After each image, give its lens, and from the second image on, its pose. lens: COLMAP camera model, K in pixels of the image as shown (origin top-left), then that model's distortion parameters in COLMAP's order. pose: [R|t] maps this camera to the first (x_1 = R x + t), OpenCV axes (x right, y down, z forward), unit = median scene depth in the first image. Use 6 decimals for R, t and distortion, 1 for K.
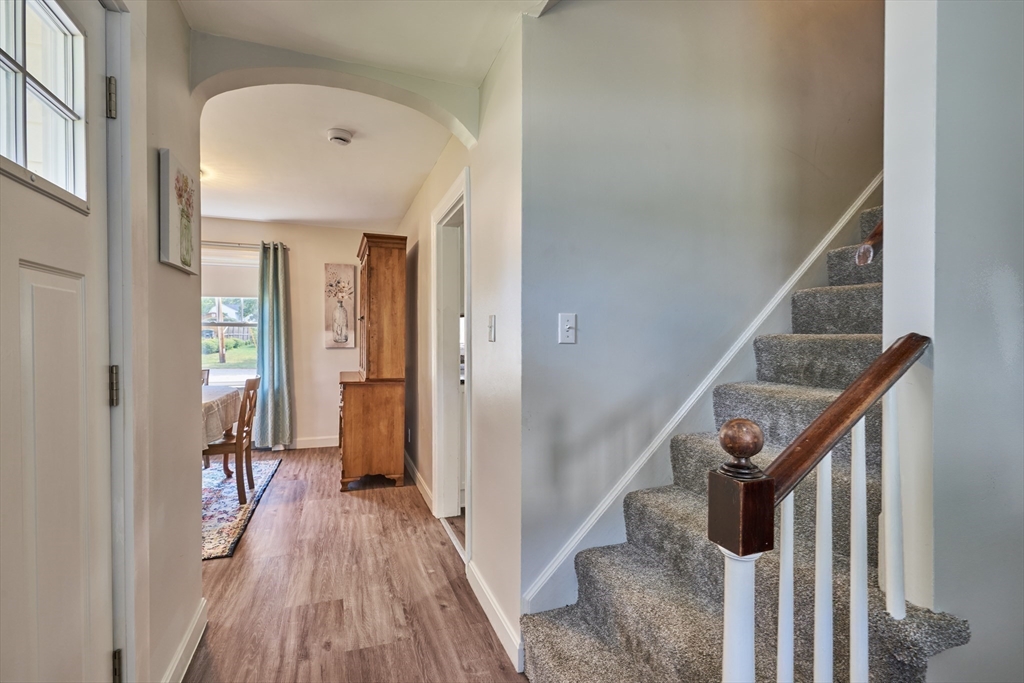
lens RADIAL K [[475.1, 0, 510.2], [0, 475.1, 339.8], [0, 0, 1]] dist [-0.000028, -0.002261]
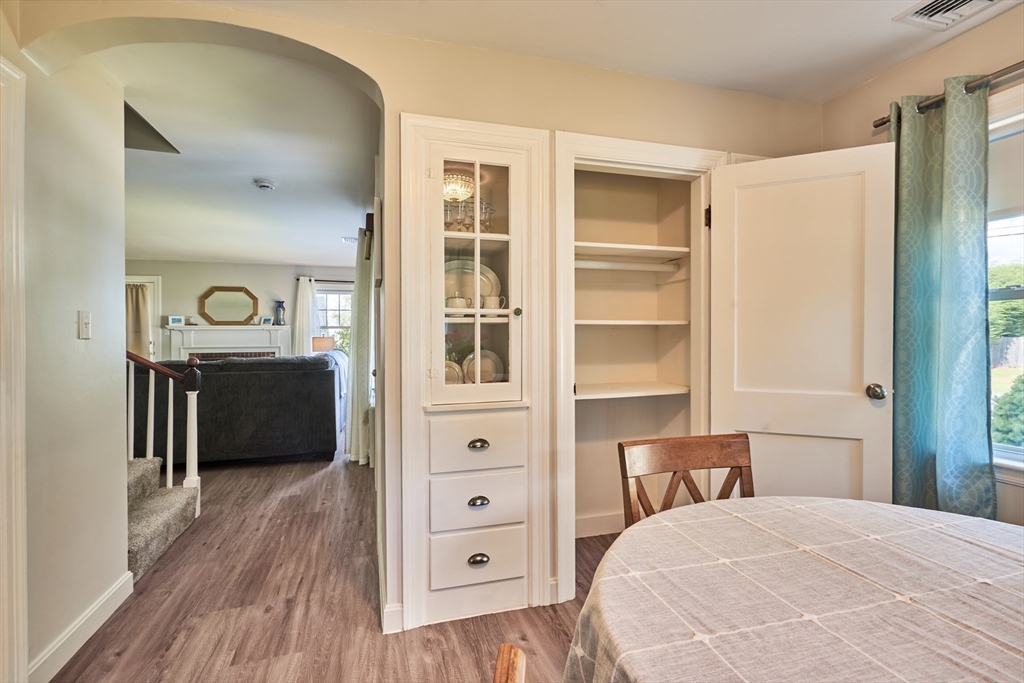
lens RADIAL K [[475.1, 0, 513.2], [0, 475.1, 338.6], [0, 0, 1]] dist [-0.000028, -0.002261]
pose [[-0.998012, -0.000198, 0.063025, -1.010651], [0.000189, 0.999981, 0.006134, 0.000018], [-0.063025, 0.006134, -0.997993, 2.033359]]
